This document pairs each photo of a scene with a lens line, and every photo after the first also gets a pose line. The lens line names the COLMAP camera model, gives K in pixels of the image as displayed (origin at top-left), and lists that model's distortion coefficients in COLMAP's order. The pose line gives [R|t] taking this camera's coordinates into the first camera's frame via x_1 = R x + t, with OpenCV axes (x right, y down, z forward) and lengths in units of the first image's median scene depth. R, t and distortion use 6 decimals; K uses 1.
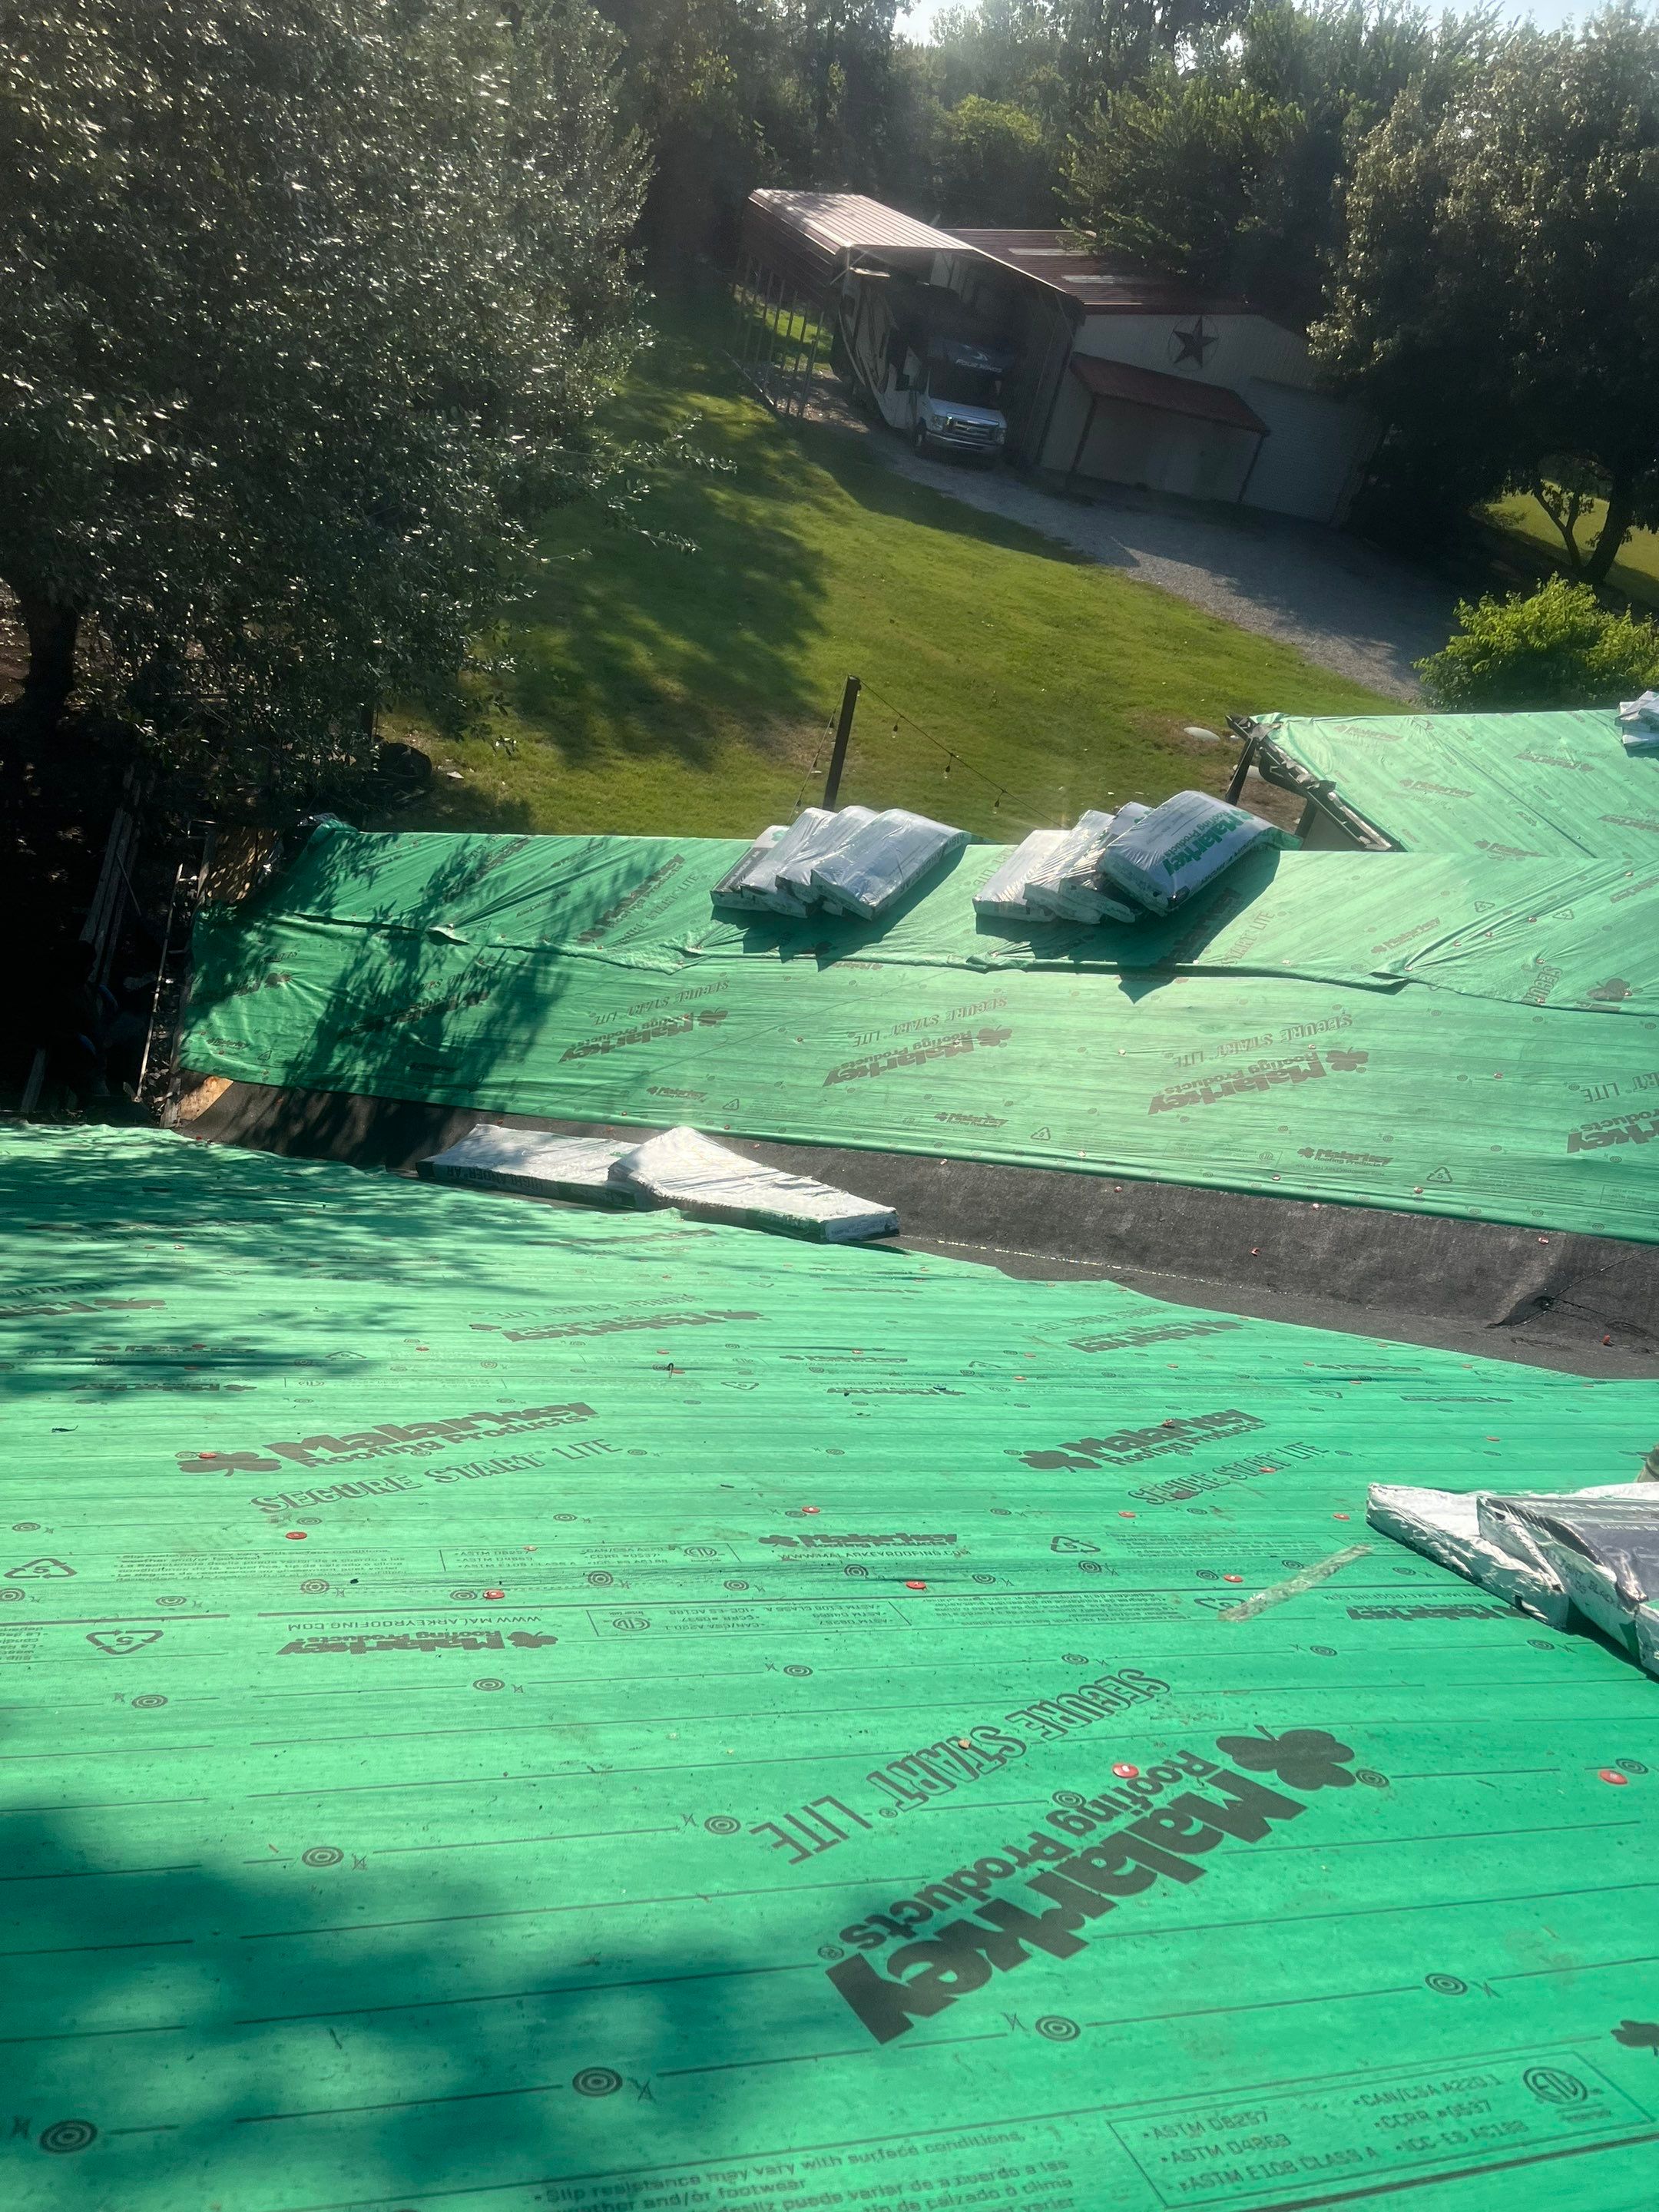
lens RADIAL K [[1681.4, 0, 841.0], [0, 1681.4, 1119.2], [0, 0, 1]] dist [0.067484, -0.095092]
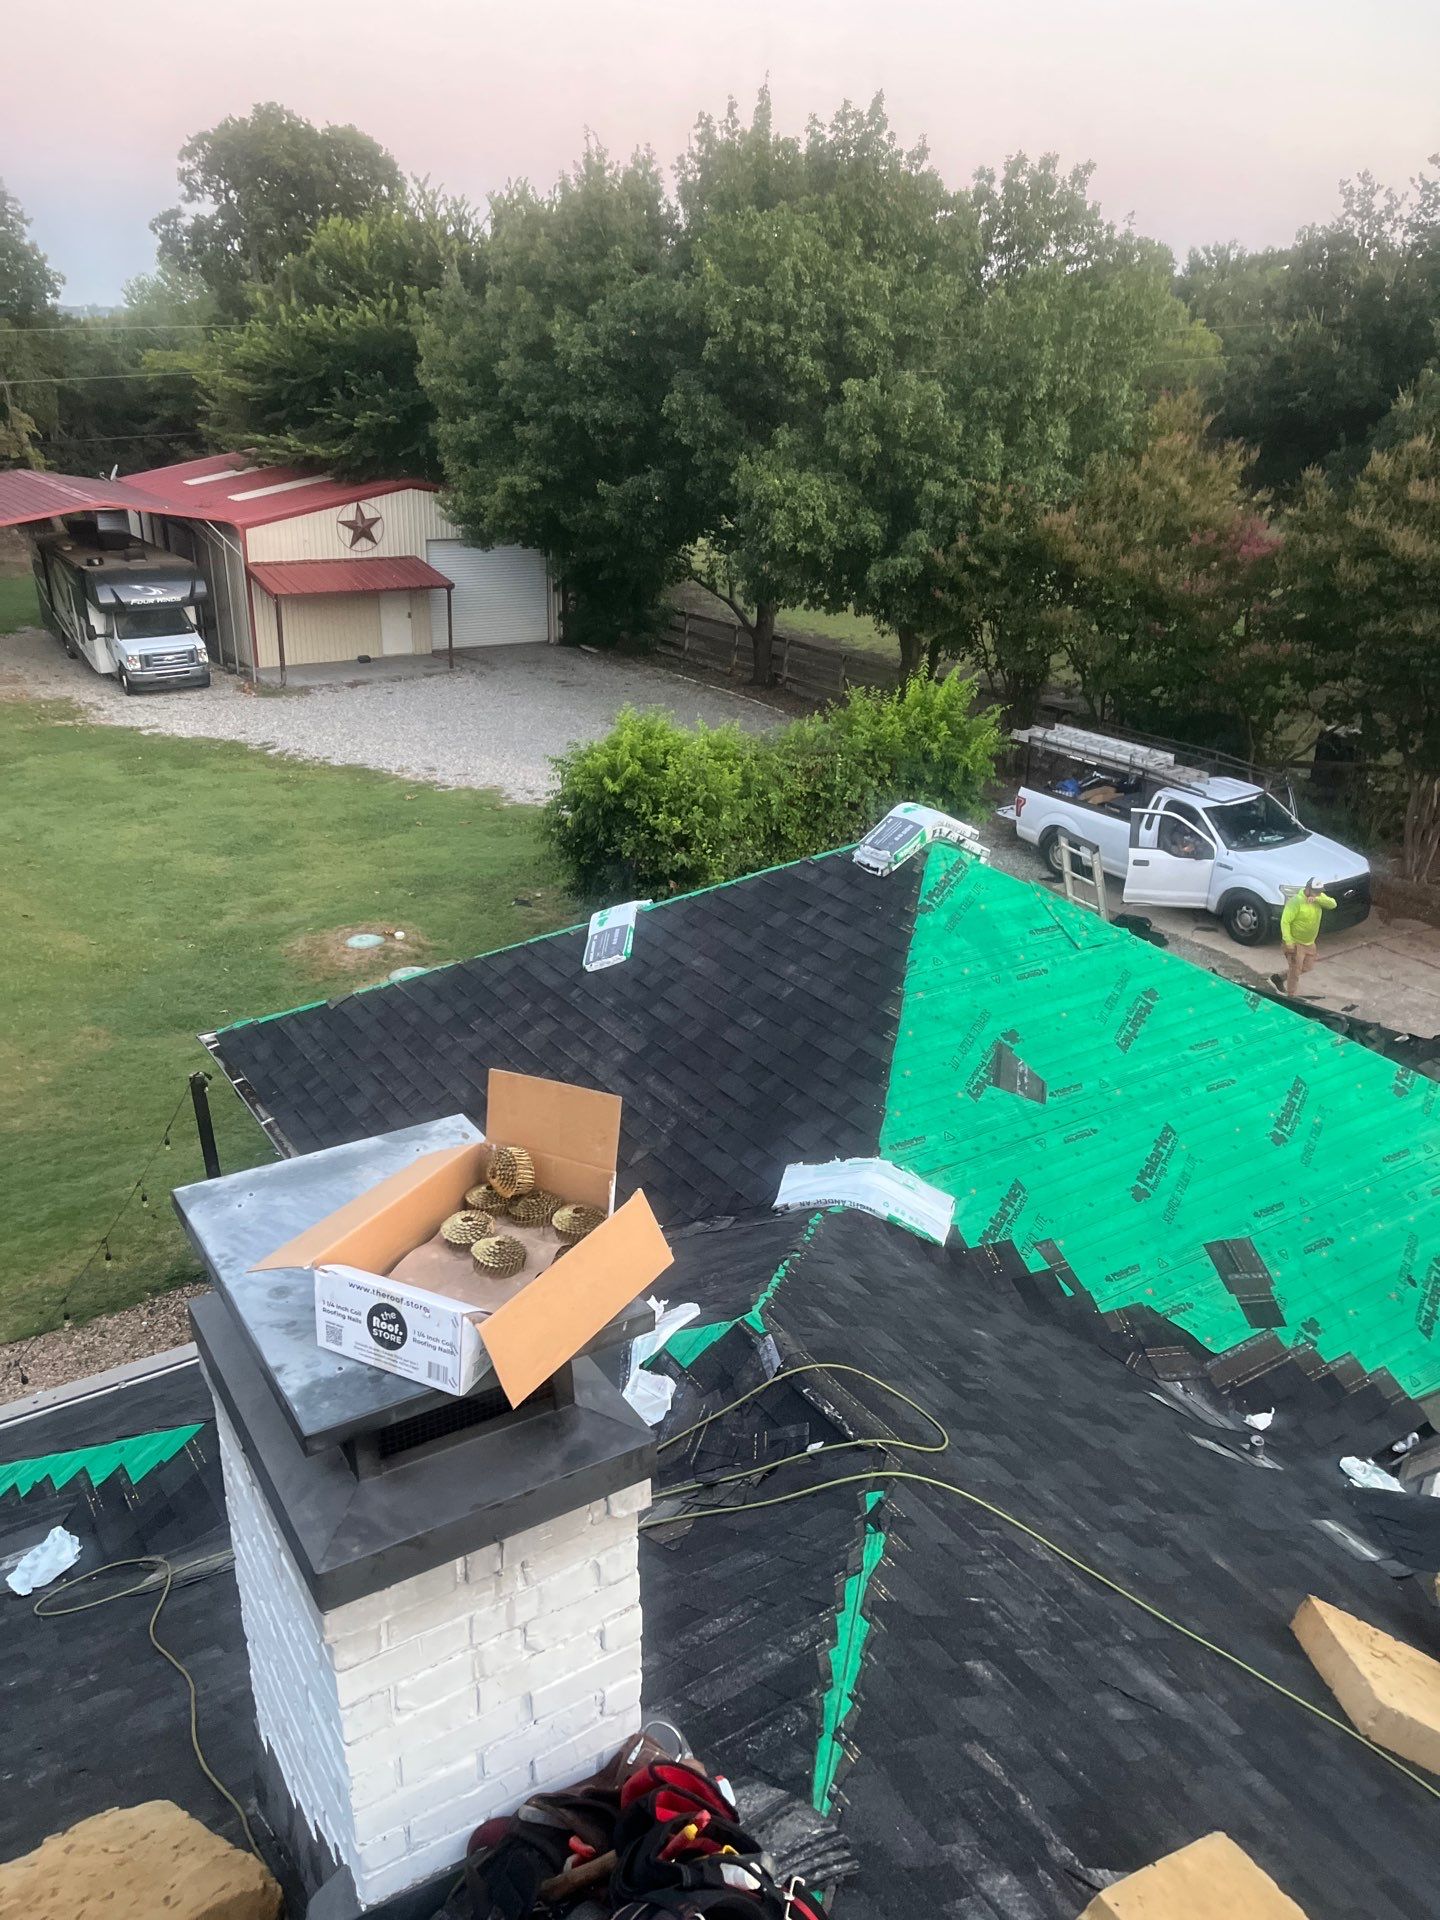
lens RADIAL K [[1459.4, 0, 730.0], [0, 1459.4, 971.5], [0, 0, 1]] dist [0.067484, -0.095092]
pose [[0.920132, -0.321063, 0.224222, 0.691116], [0.343240, 0.936850, -0.067069, -0.274497], [-0.188530, 0.138674, 0.972227, 0.484371]]
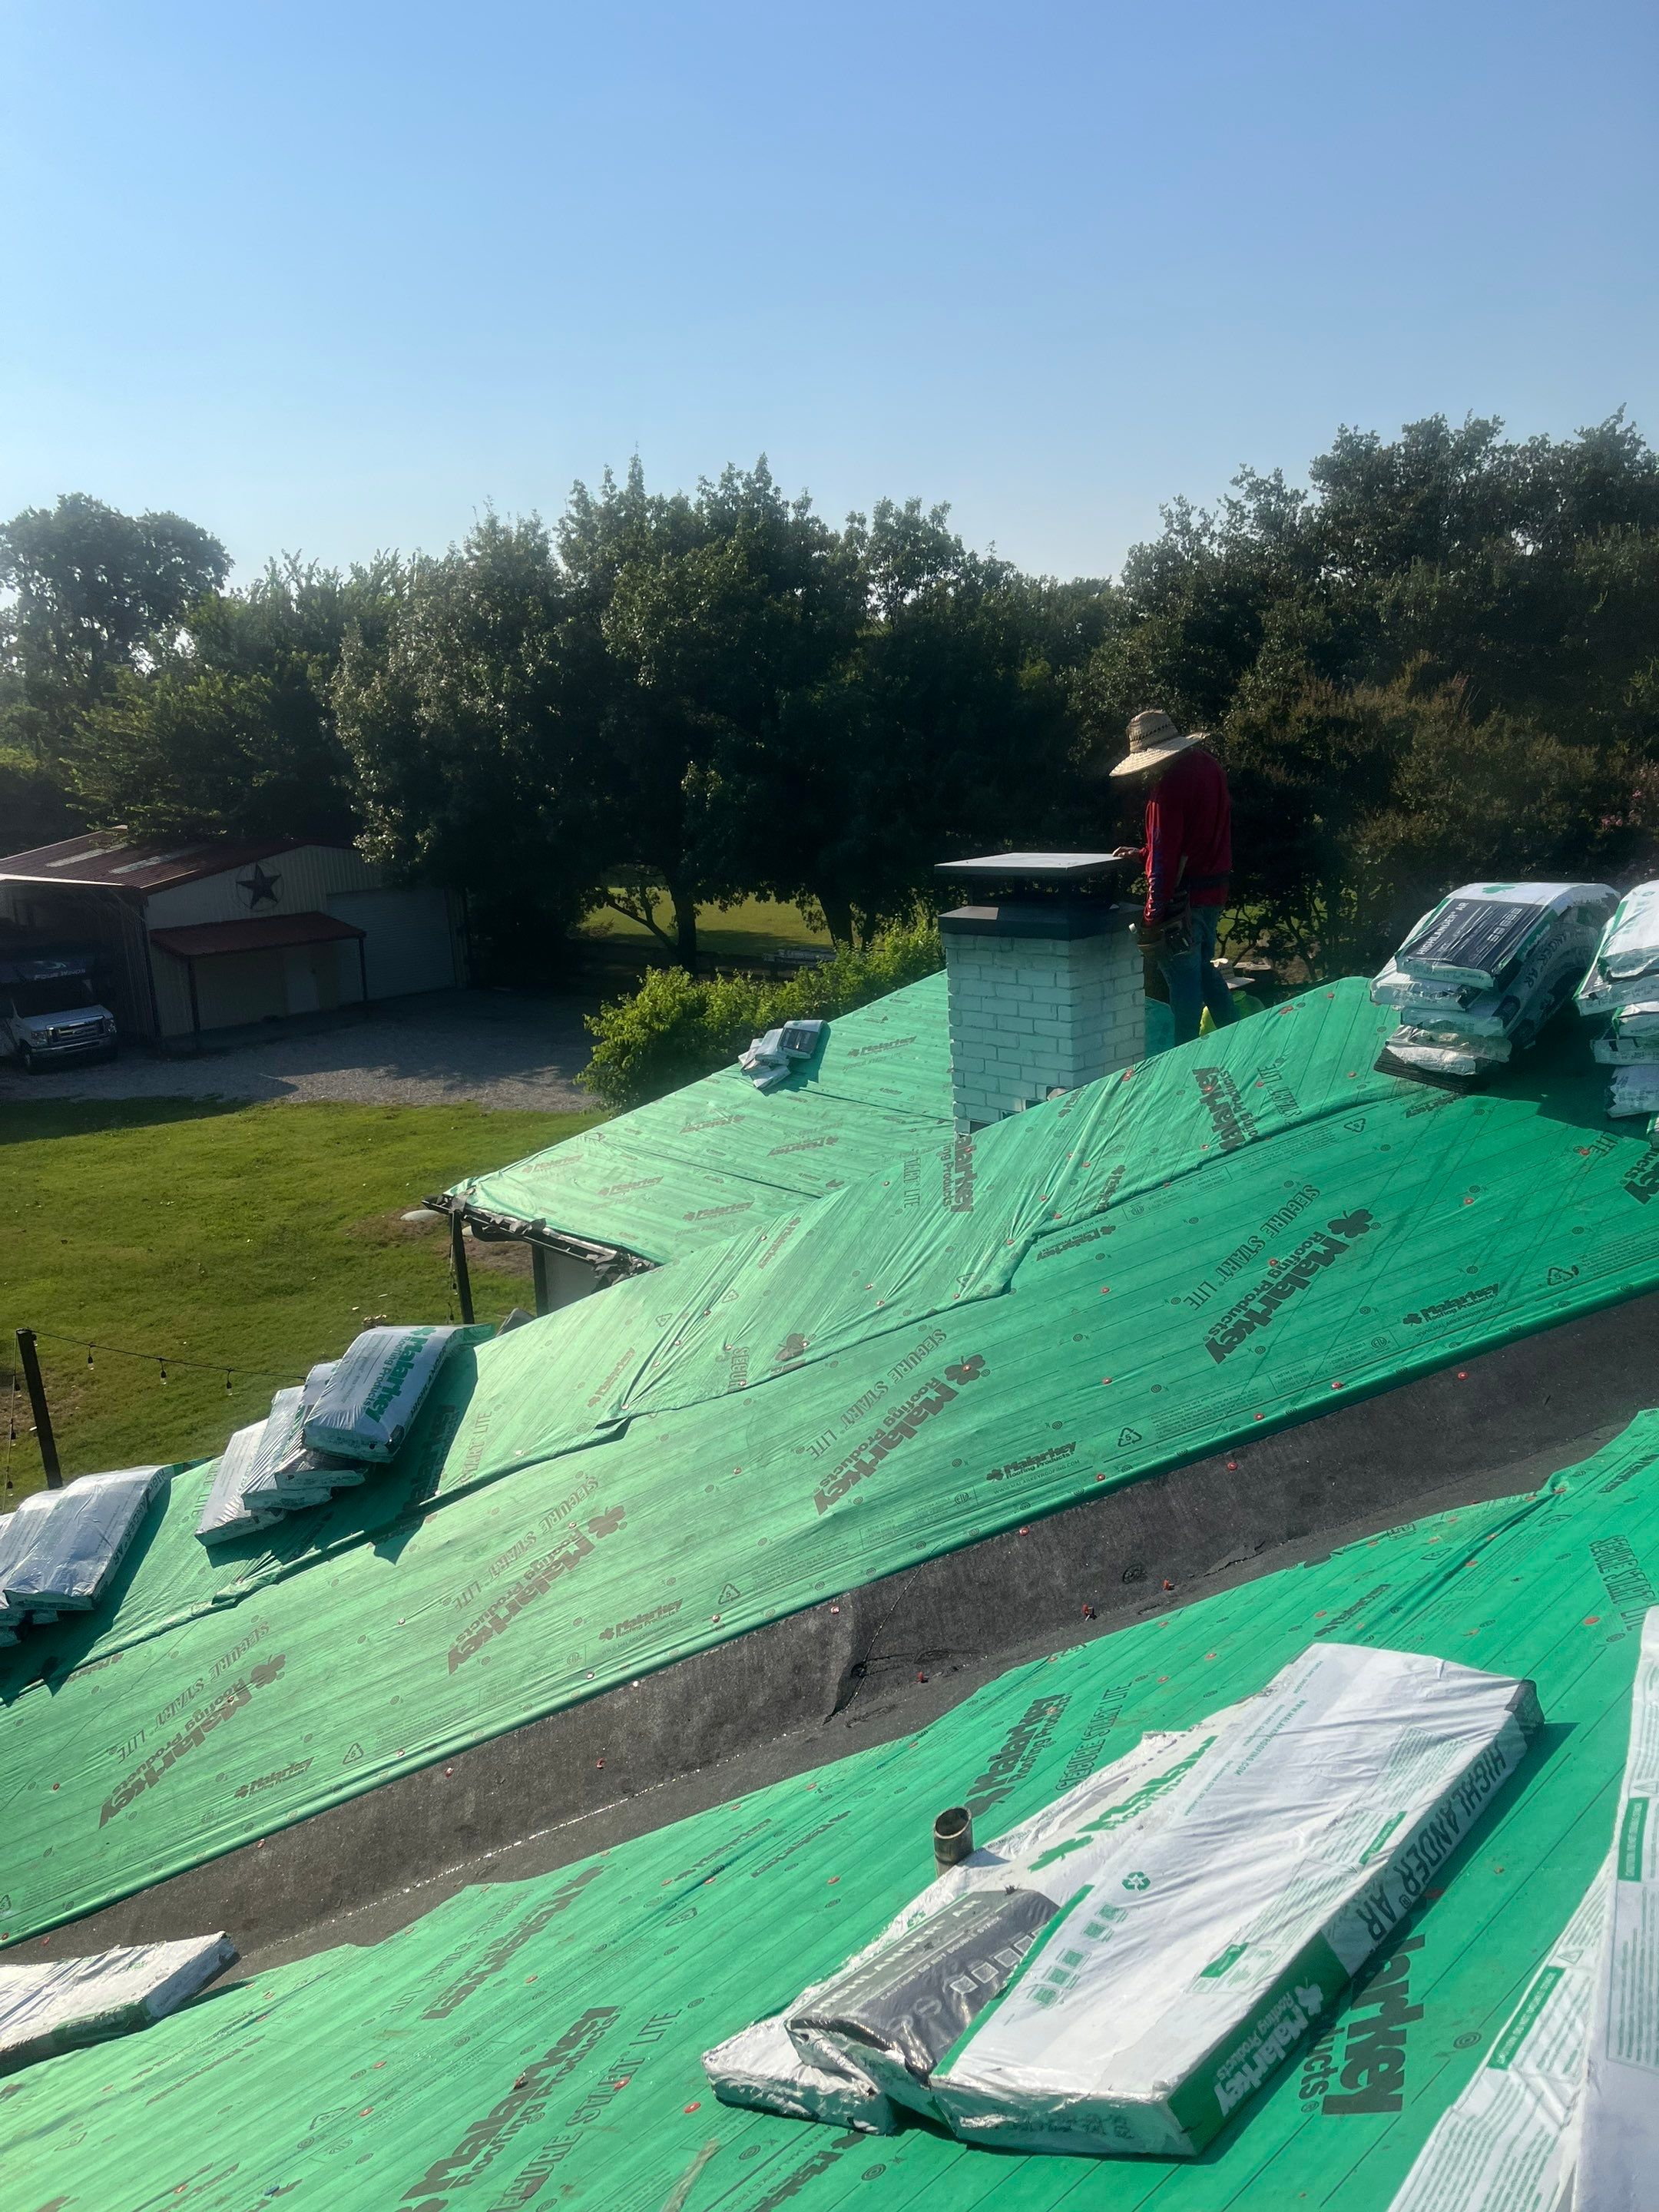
lens RADIAL K [[1682.8, 0, 835.0], [0, 1682.8, 1099.4], [0, 0, 1]] dist [0.050044, -0.067033]
pose [[0.826886, -0.375511, 0.418631, 0.071554], [0.474455, 0.865463, -0.160831, -0.022318], [-0.301916, 0.331610, 0.893802, -0.013843]]
